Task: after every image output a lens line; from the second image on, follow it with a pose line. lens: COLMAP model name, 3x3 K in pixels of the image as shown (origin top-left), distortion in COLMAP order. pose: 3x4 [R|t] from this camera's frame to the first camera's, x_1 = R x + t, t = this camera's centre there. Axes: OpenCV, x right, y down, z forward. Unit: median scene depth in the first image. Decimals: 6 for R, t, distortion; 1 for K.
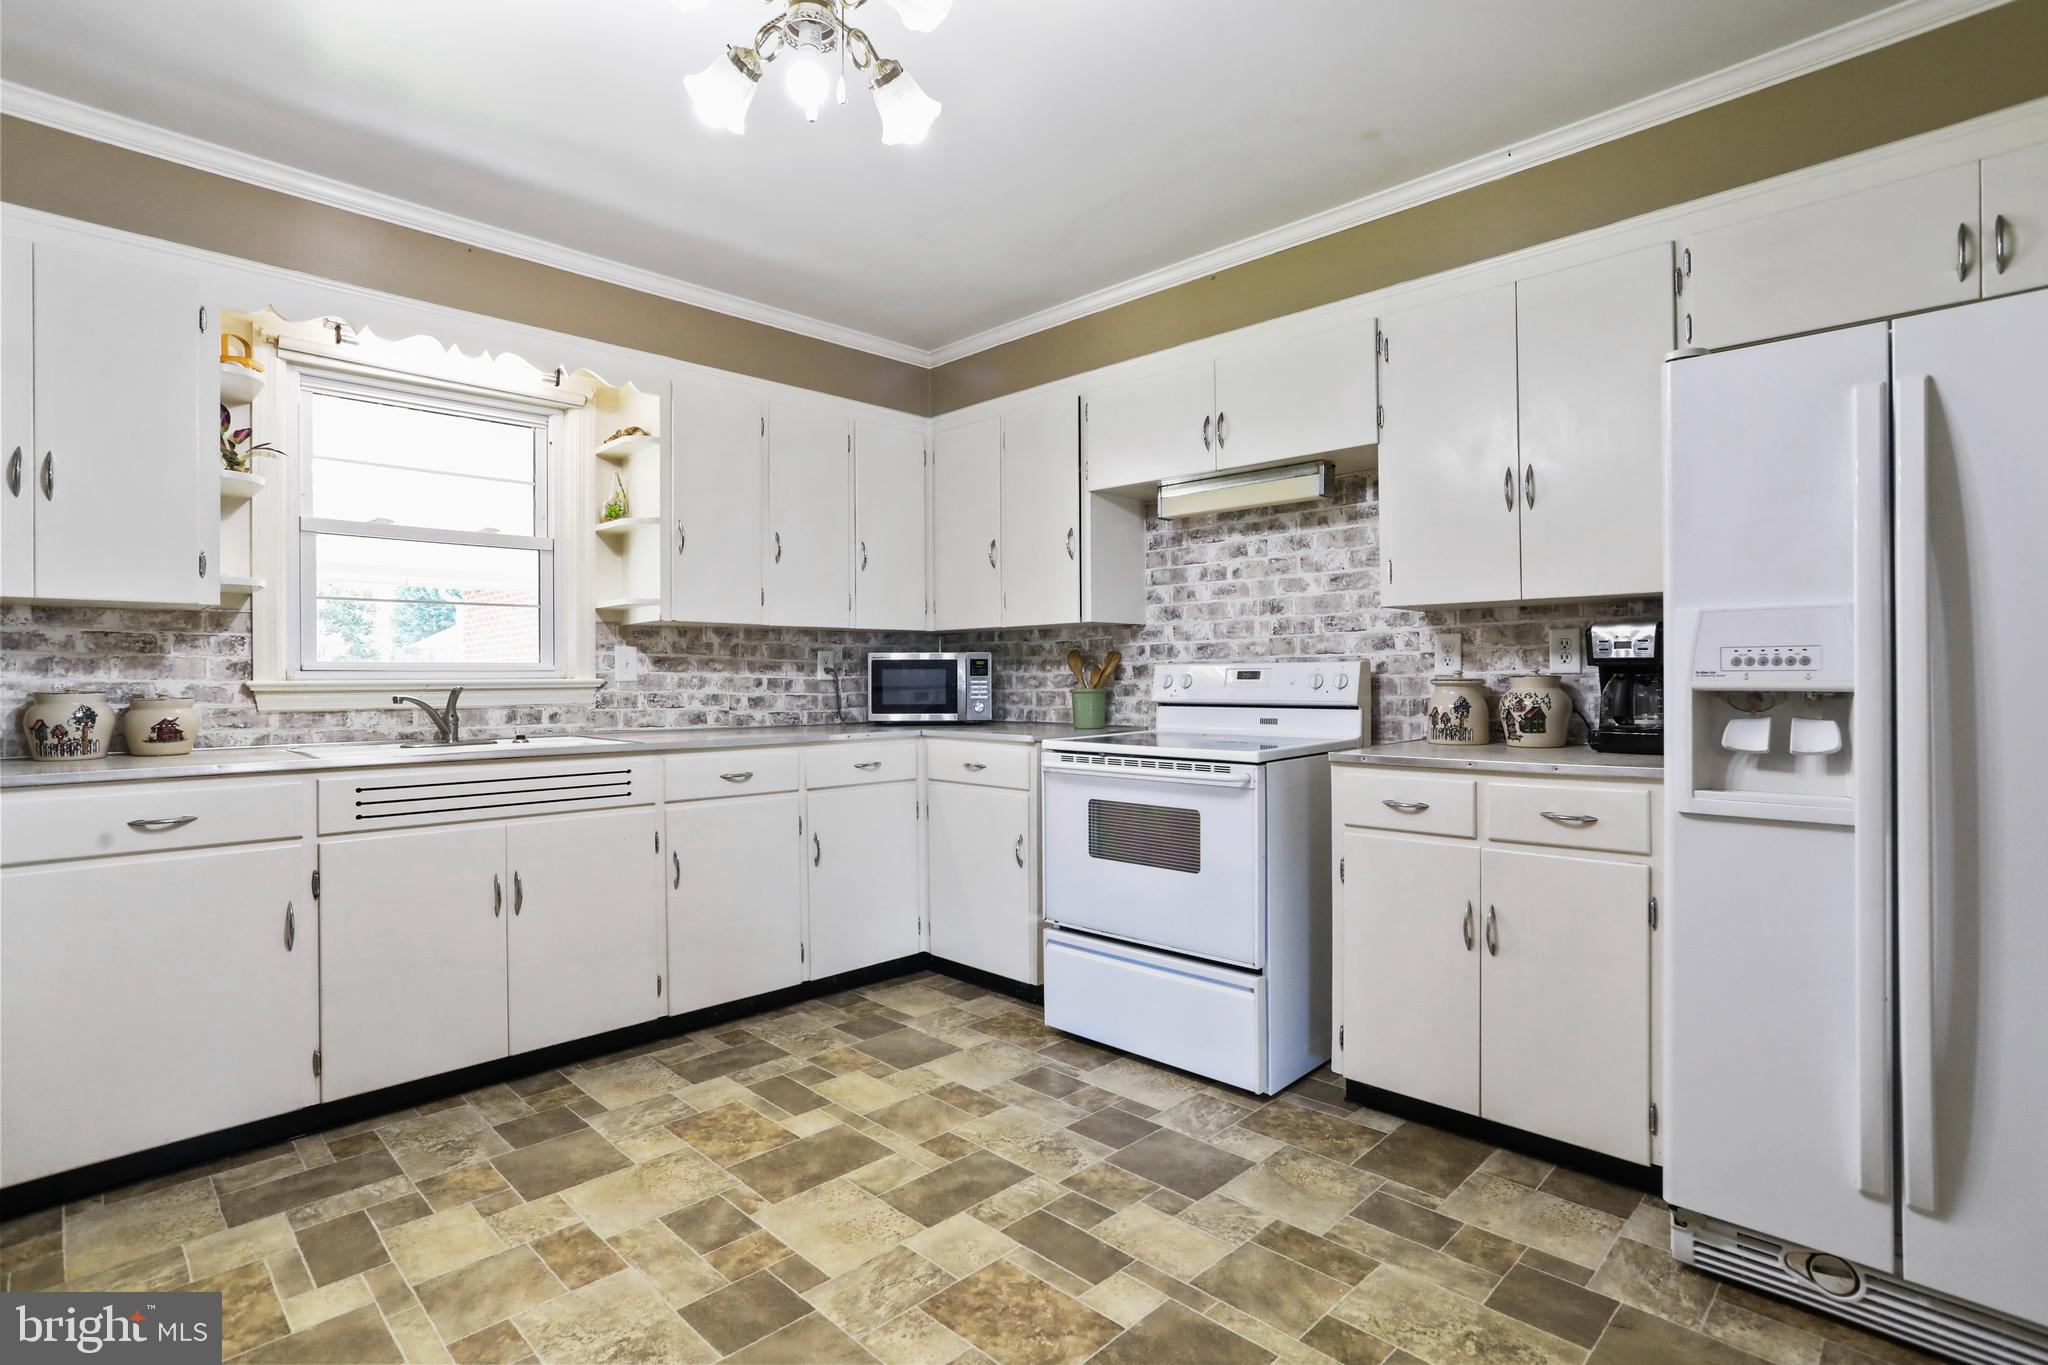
lens RADIAL K [[1002.0, 0, 1004.8], [0, 1002.0, 669.0], [0, 0, 1]] dist [-0.040736, 0.021075]
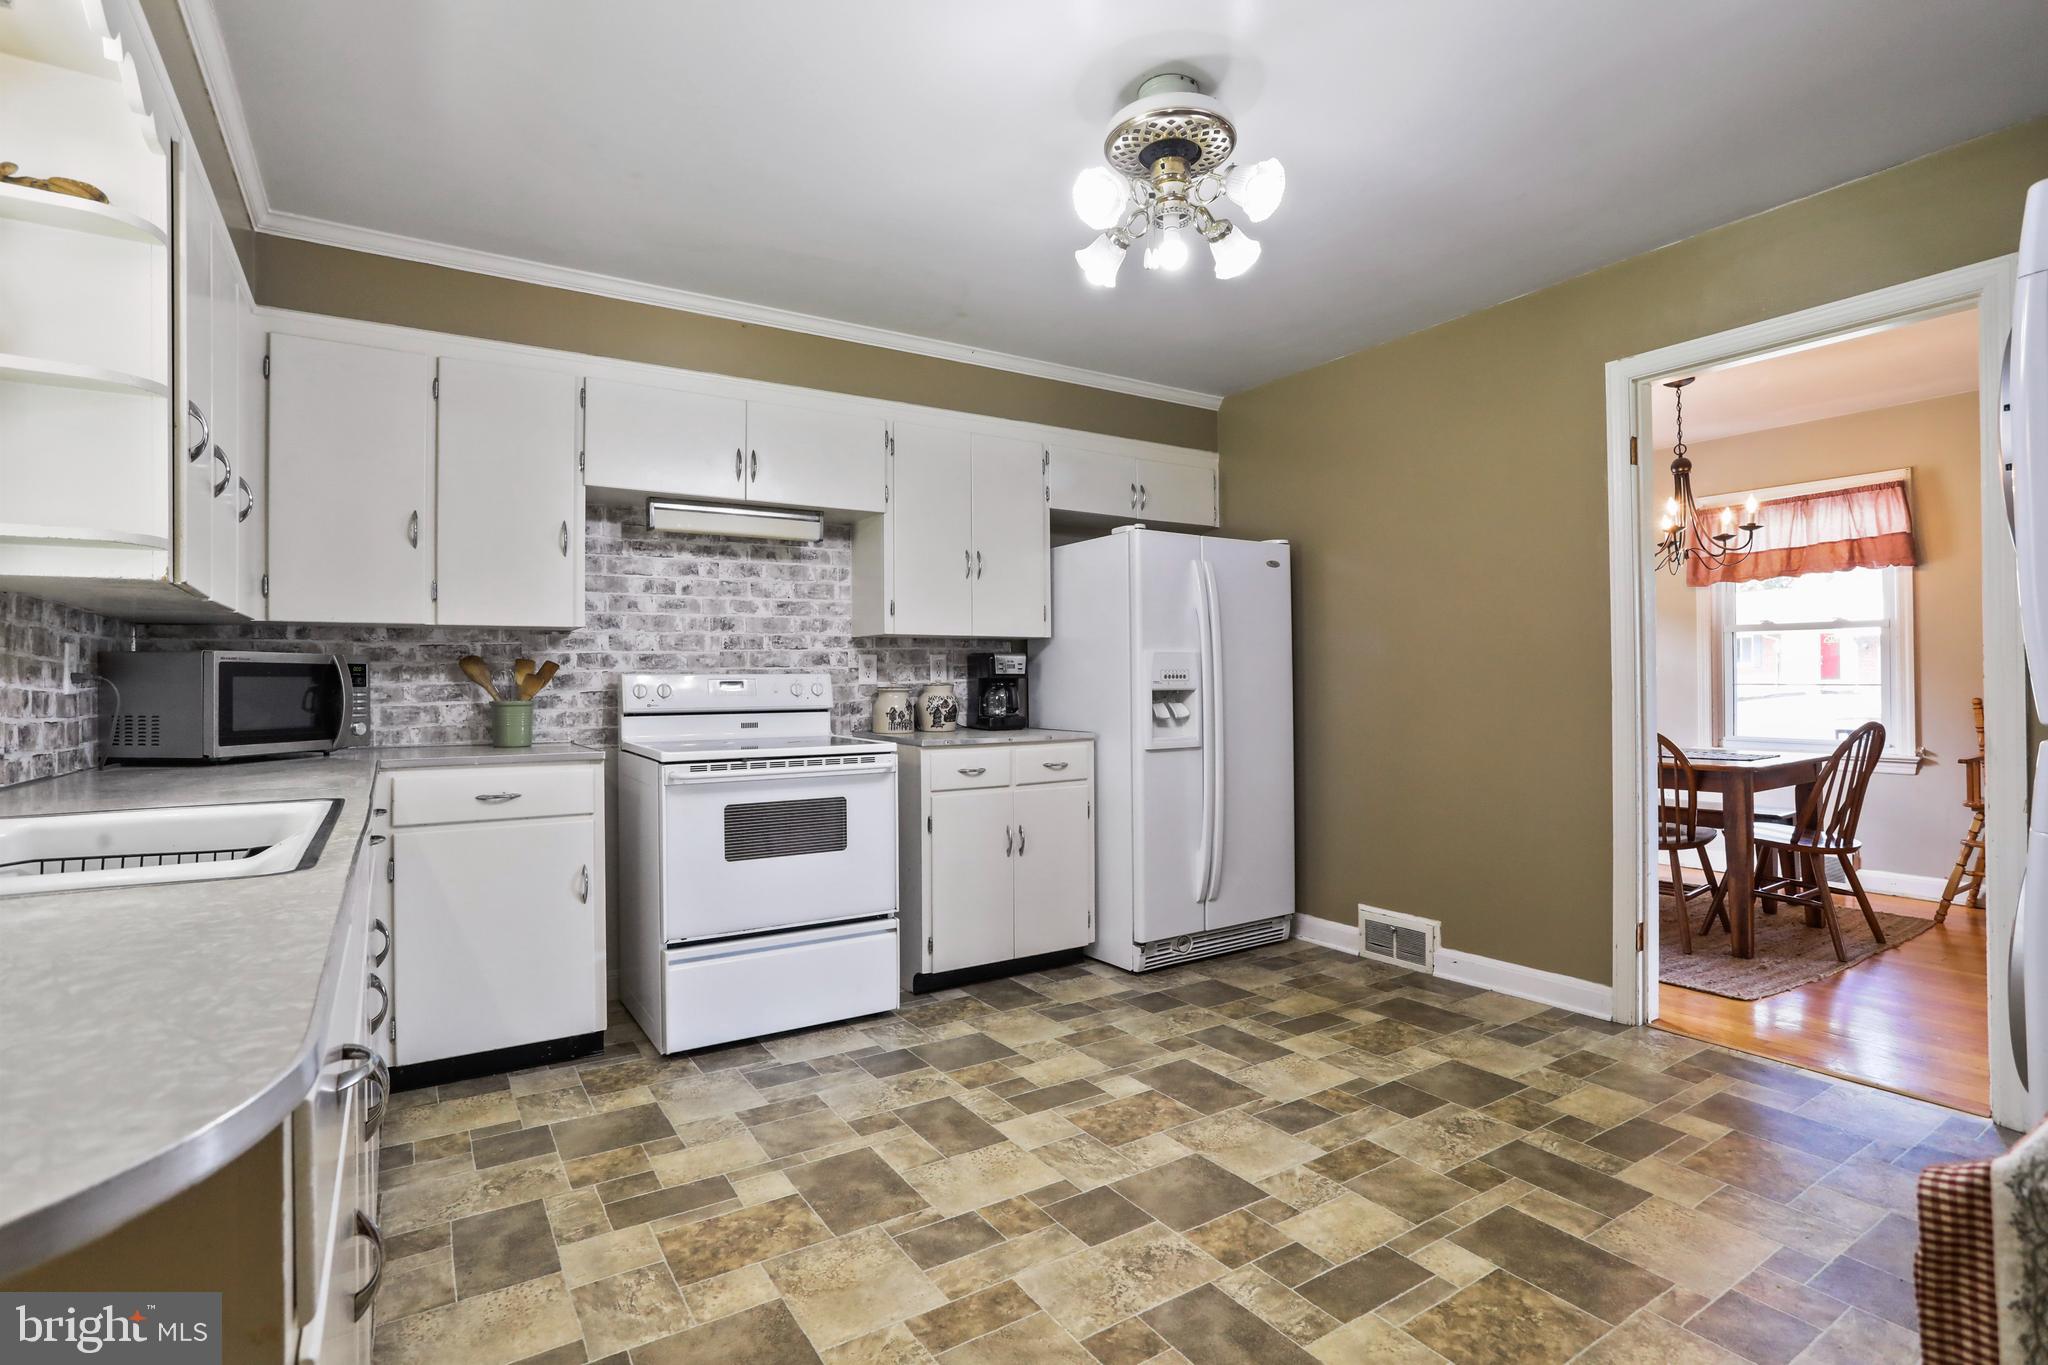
lens RADIAL K [[1002.0, 0, 1039.5], [0, 1002.0, 668.7], [0, 0, 1]] dist [-0.040736, 0.021075]
pose [[0.194417, 0.019730, 0.980721, -1.007826], [0.001413, 0.999791, -0.020394, 0.014582], [-0.980918, 0.005351, 0.194348, 0.580915]]
